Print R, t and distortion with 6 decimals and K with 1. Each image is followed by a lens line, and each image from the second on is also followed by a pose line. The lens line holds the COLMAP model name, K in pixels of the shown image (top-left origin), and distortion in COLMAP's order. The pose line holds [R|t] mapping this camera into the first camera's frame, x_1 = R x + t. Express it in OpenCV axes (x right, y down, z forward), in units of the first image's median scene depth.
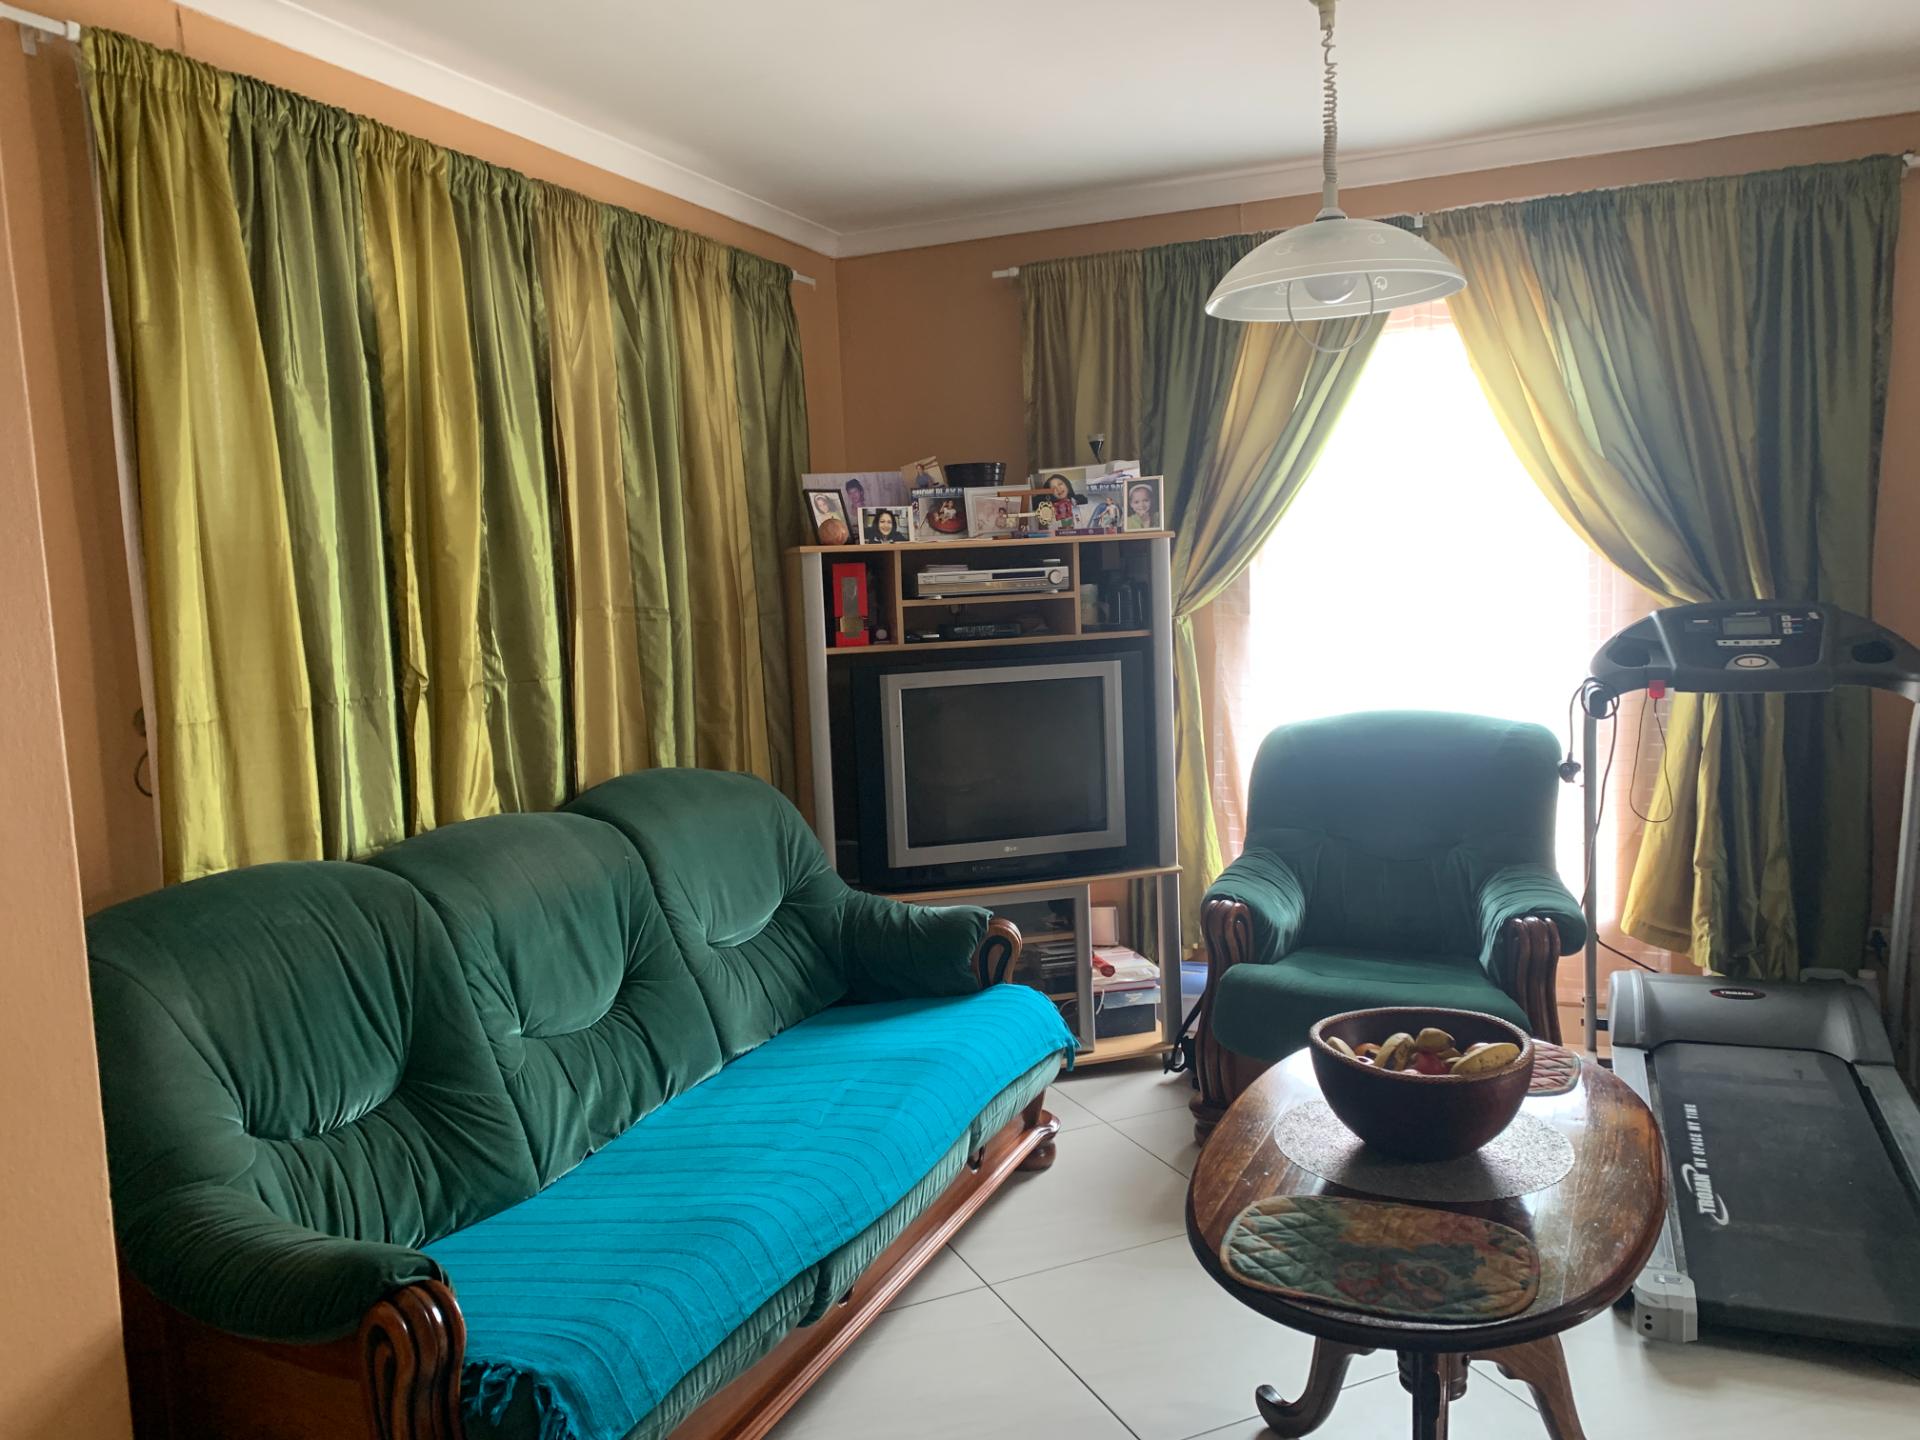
lens RADIAL K [[1475.5, 0, 965.0], [0, 1475.5, 714.4], [0, 0, 1]] dist [0.052952, -0.061503]
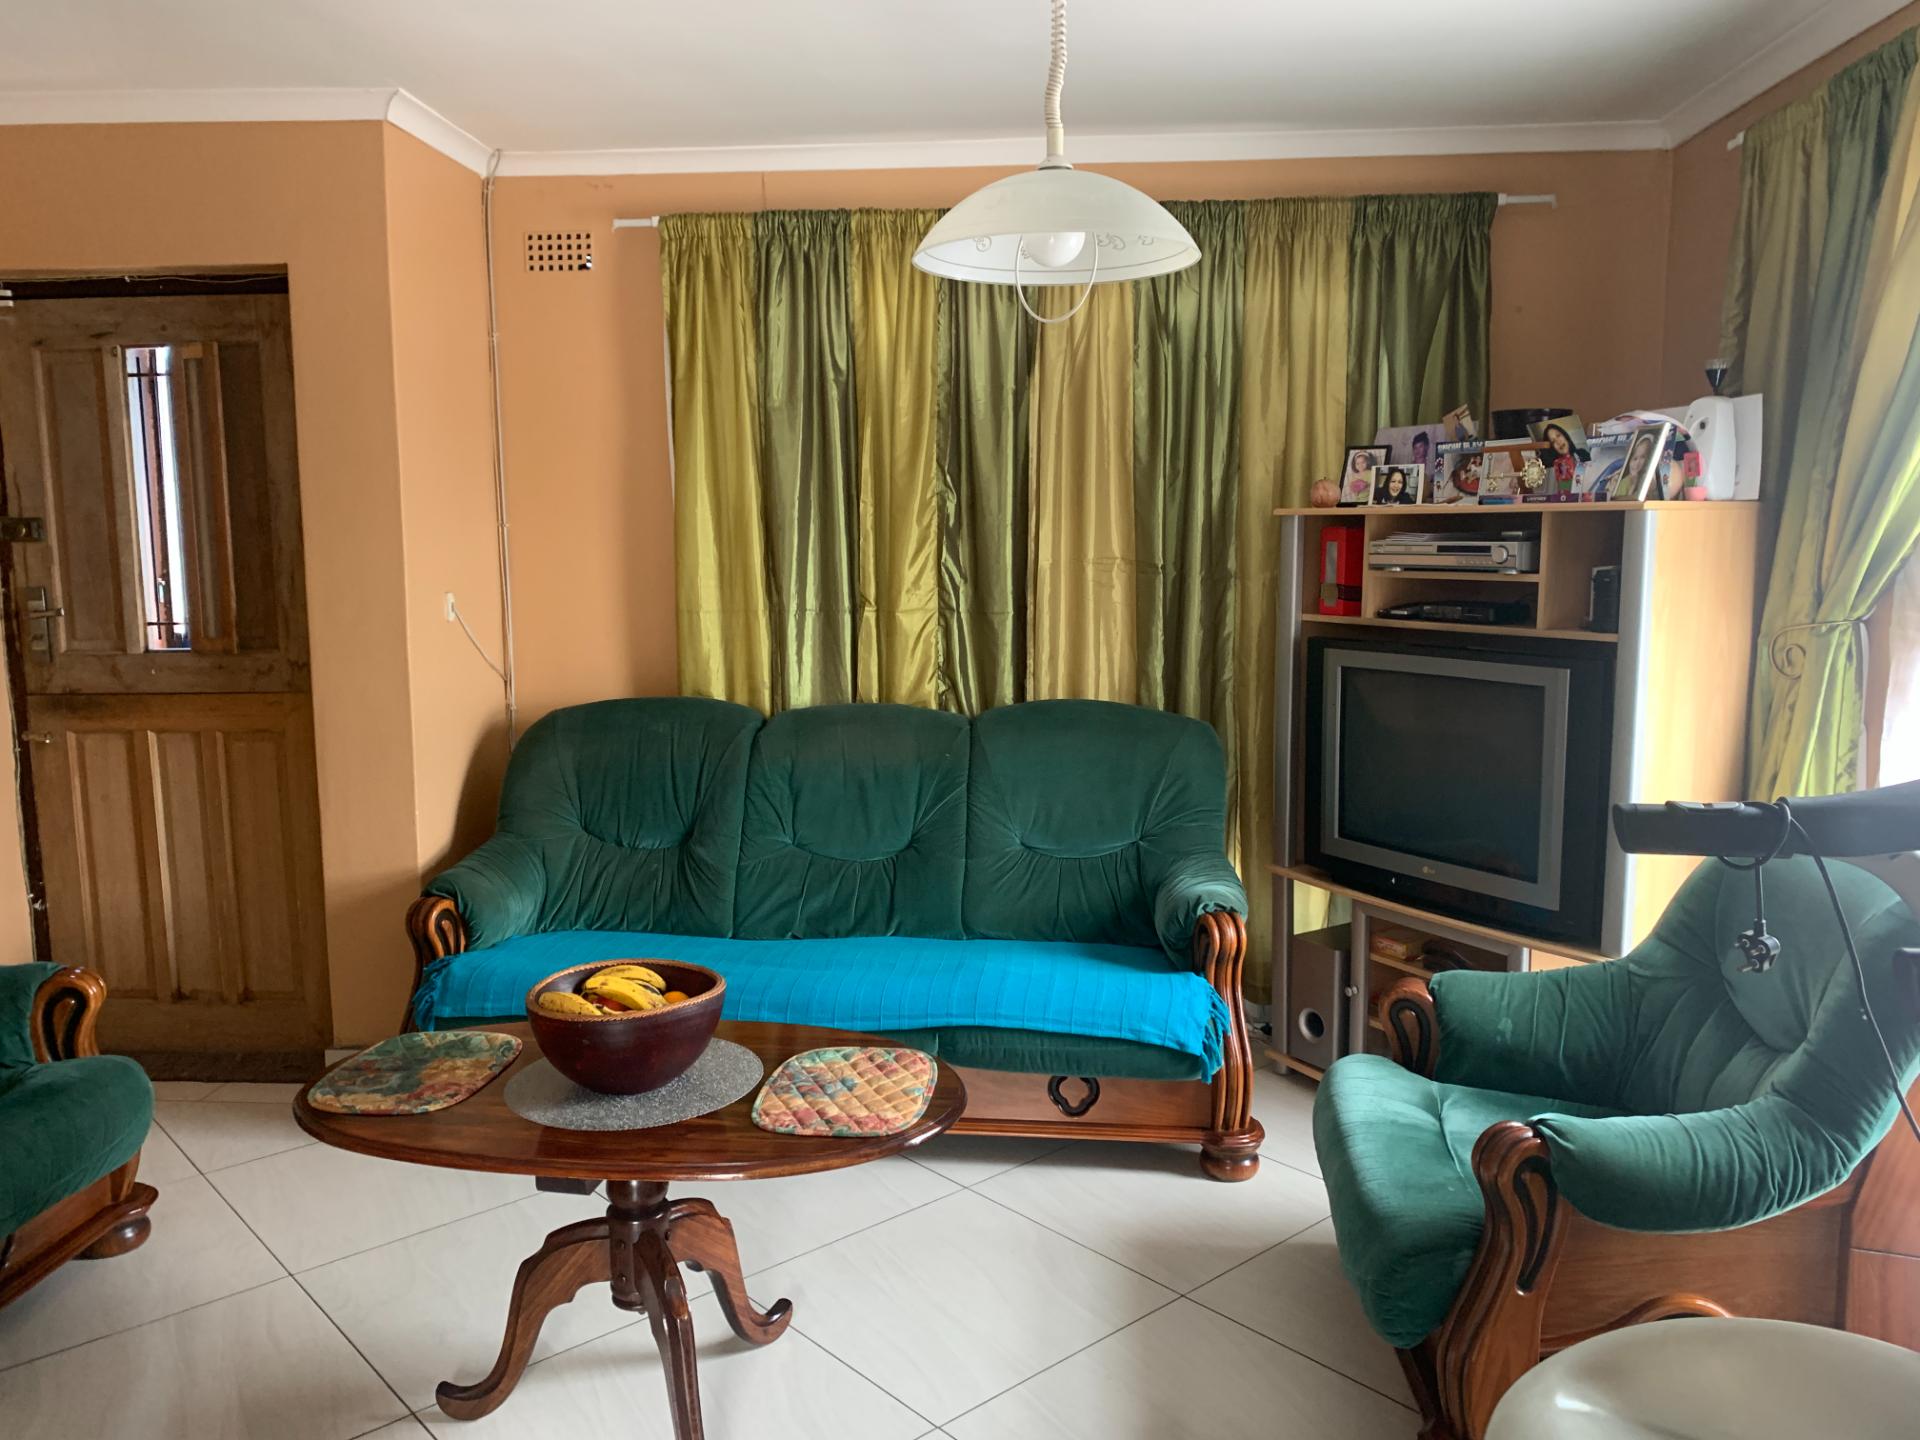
lens RADIAL K [[1475.5, 0, 952.1], [0, 1475.5, 711.5], [0, 0, 1]] dist [0.052952, -0.061503]
pose [[0.300345, 0.161588, -0.940044, 0.738484], [-0.102903, 0.985283, 0.136487, -0.087541], [0.948264, 0.055740, 0.312553, 0.463203]]
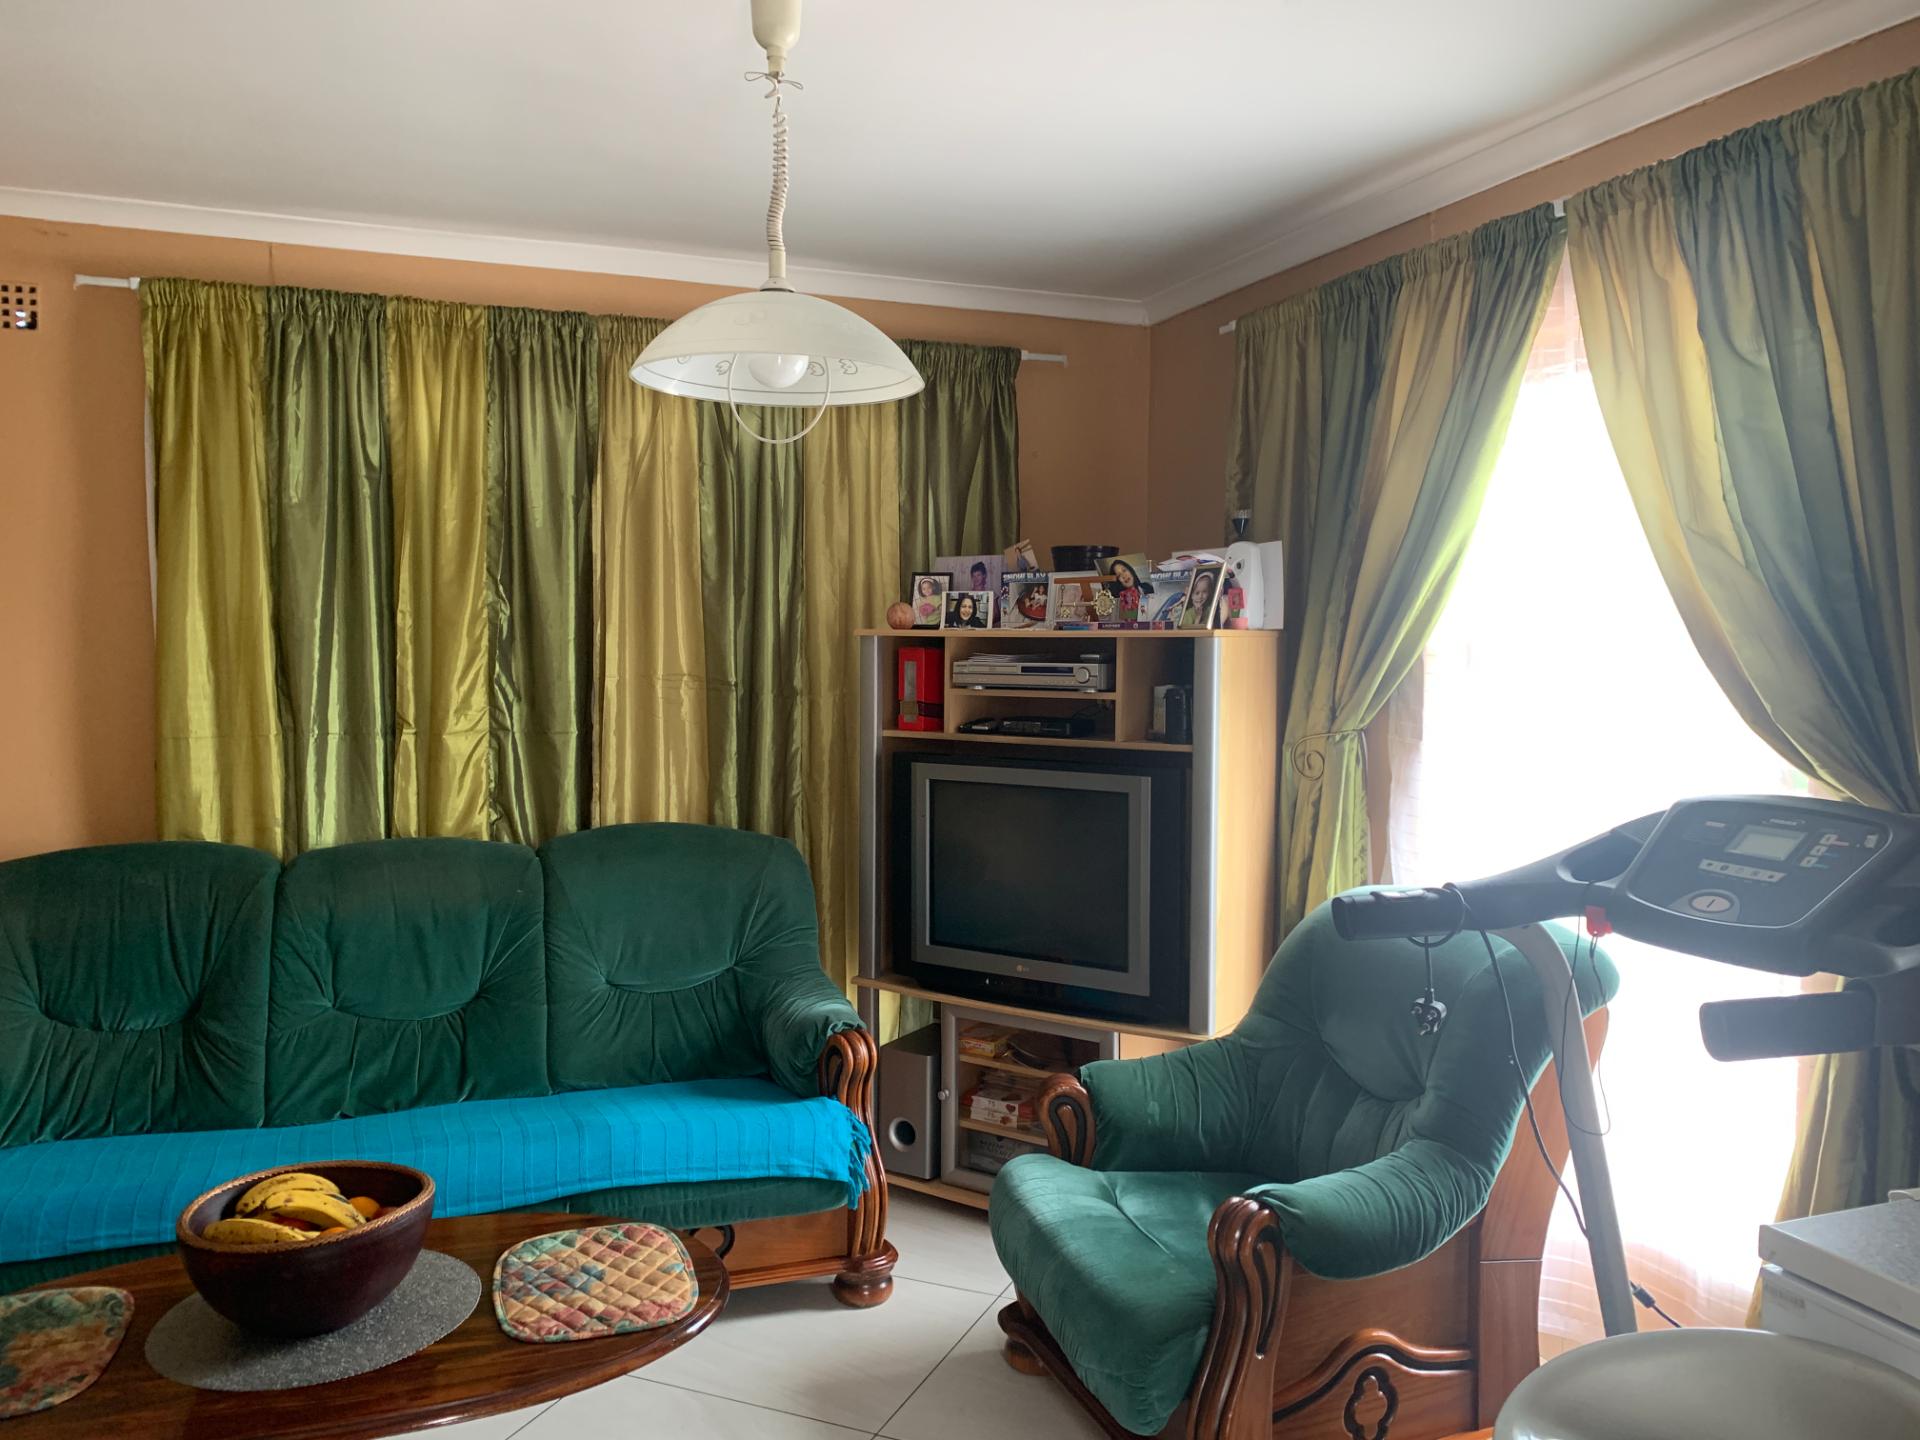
lens RADIAL K [[1475.5, 0, 978.5], [0, 1475.5, 705.2], [0, 0, 1]] dist [0.052952, -0.061503]
pose [[0.686597, 0.082569, -0.722334, 0.653515], [-0.108980, 0.993993, 0.010034, -0.076170], [0.718824, 0.071830, 0.691472, 0.338604]]
